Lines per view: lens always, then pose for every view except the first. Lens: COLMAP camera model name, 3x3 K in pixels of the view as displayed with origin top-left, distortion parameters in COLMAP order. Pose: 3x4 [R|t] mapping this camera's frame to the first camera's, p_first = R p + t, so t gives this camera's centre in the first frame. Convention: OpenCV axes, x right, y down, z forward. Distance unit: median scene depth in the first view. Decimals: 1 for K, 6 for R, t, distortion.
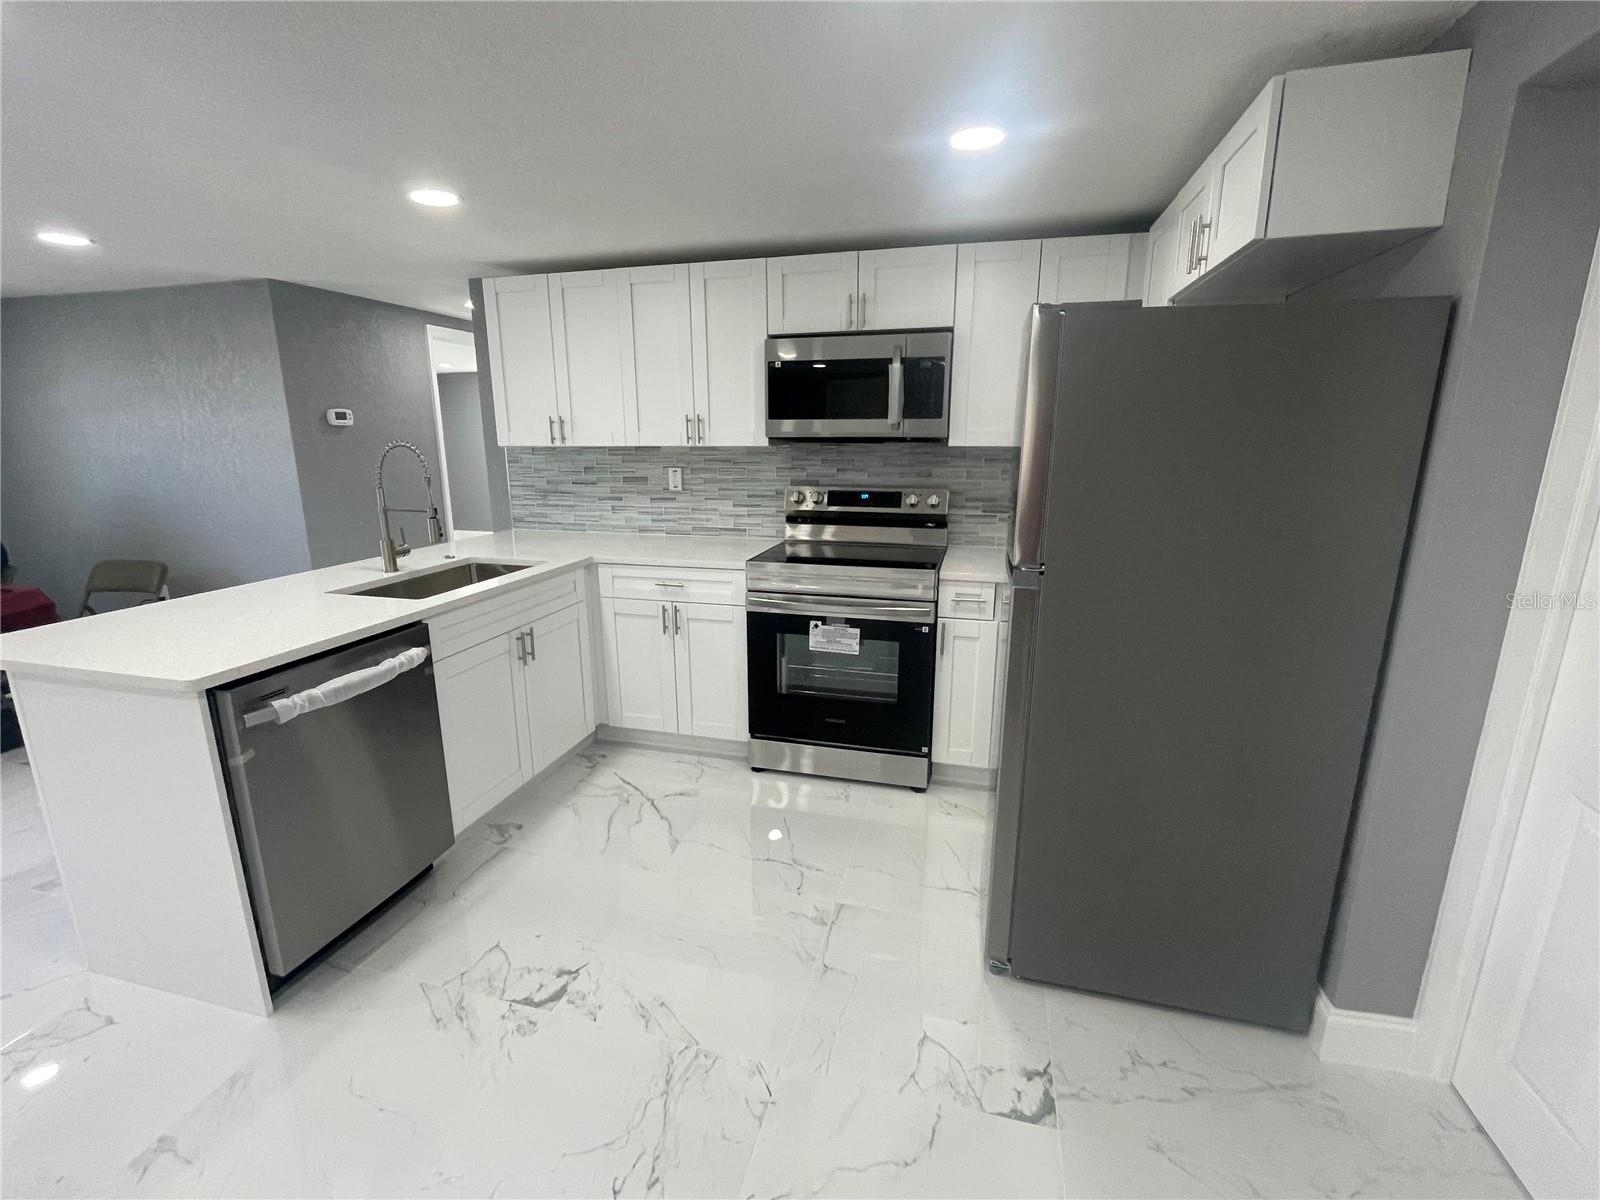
lens RADIAL K [[703.1, 0, 797.8], [0, 703.1, 596.2], [0, 0, 1]] dist [-0.002212, -0.000072]
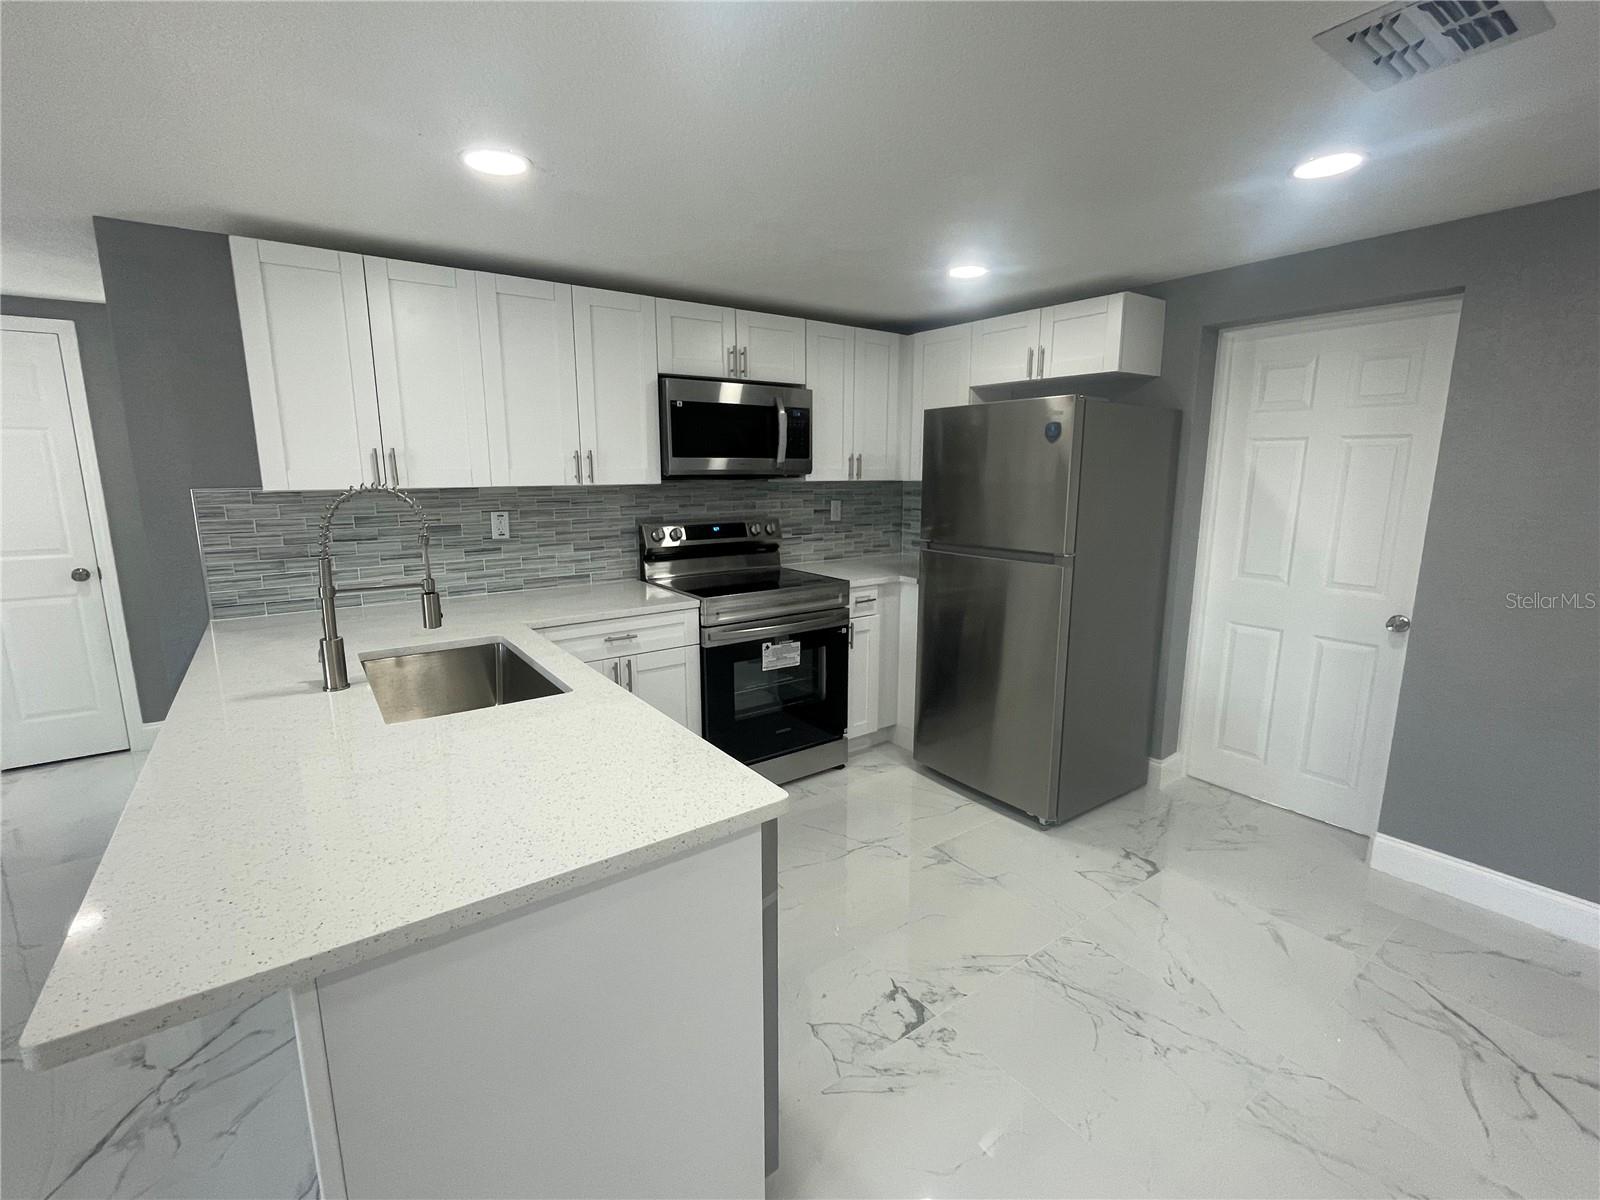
lens RADIAL K [[703.1, 0, 797.8], [0, 703.1, 596.2], [0, 0, 1]] dist [-0.002212, -0.000072]
pose [[0.631384, -0.137516, 0.763180, -0.663687], [0.174338, 0.984129, 0.033097, -0.054923], [-0.755619, 0.112155, 0.645338, 0.224711]]
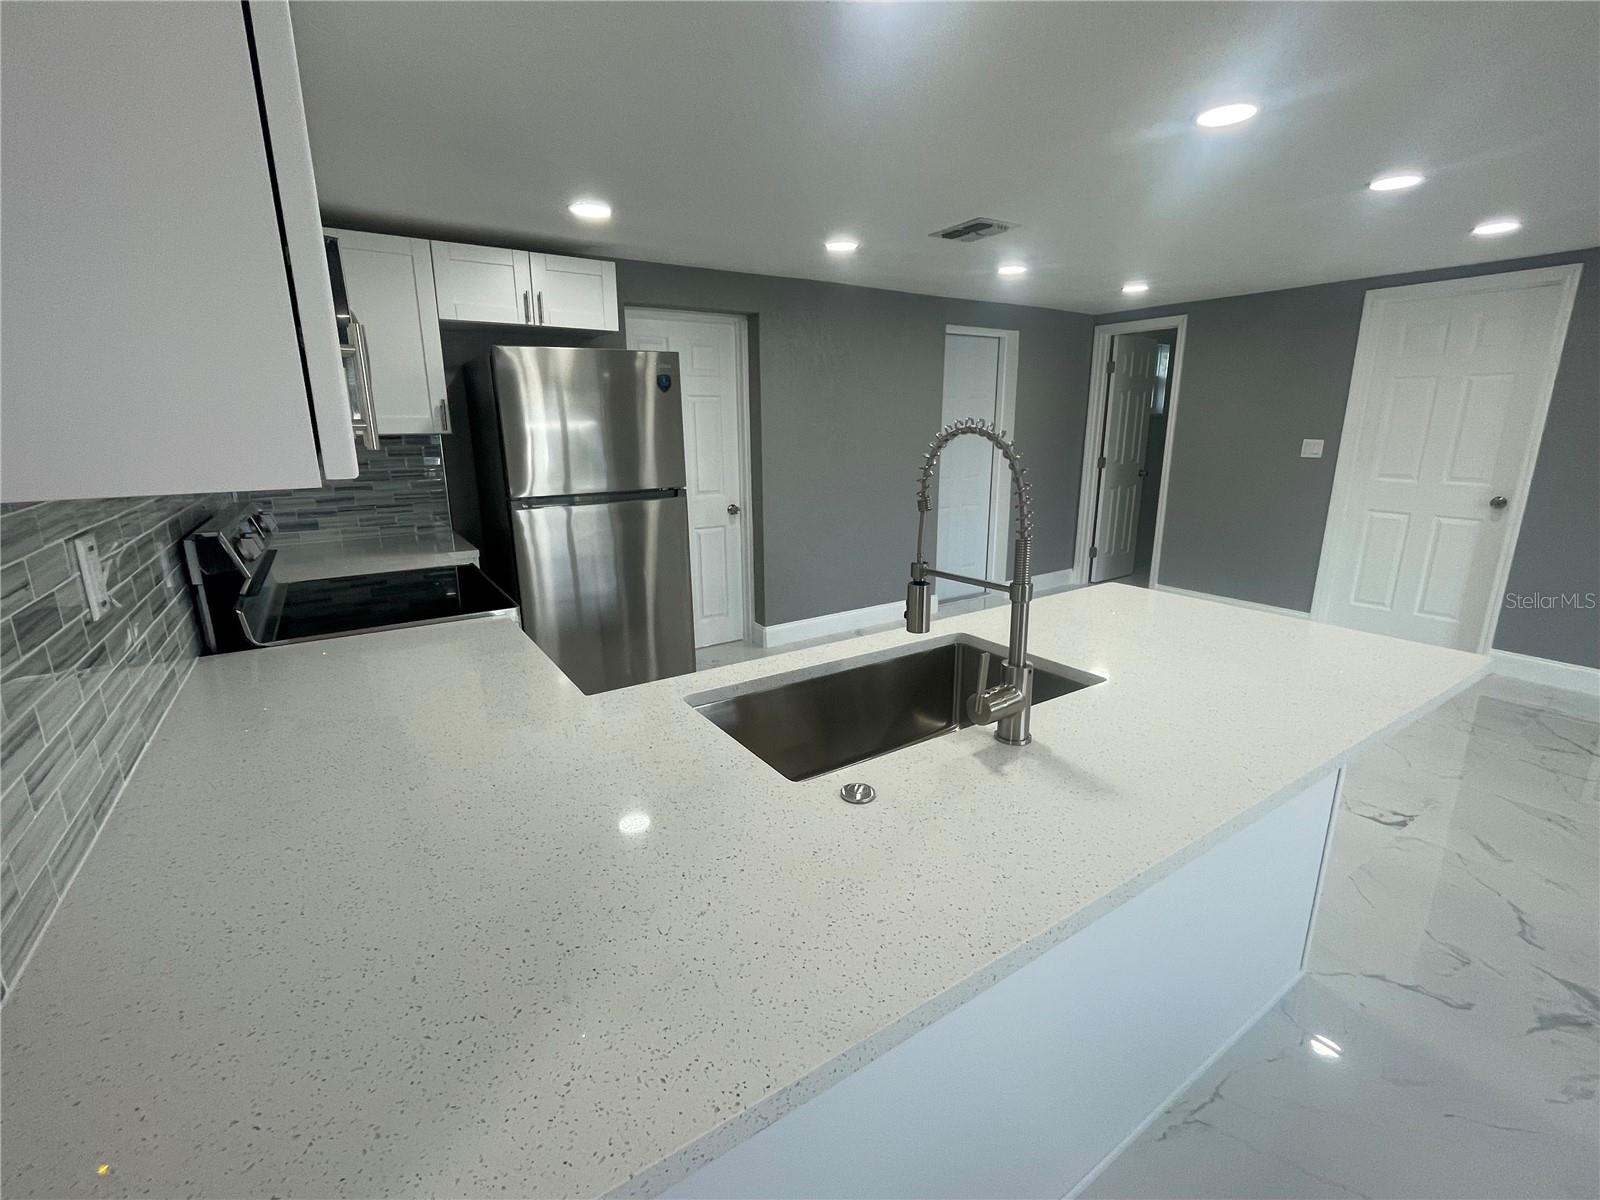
lens RADIAL K [[703.1, 0, 797.8], [0, 703.1, 596.2], [0, 0, 1]] dist [-0.002212, -0.000072]
pose [[-0.745752, -0.150705, 0.648955, -0.622445], [0.162194, 0.903703, 0.396251, -0.247217], [-0.646179, 0.400761, -0.649494, 1.105904]]
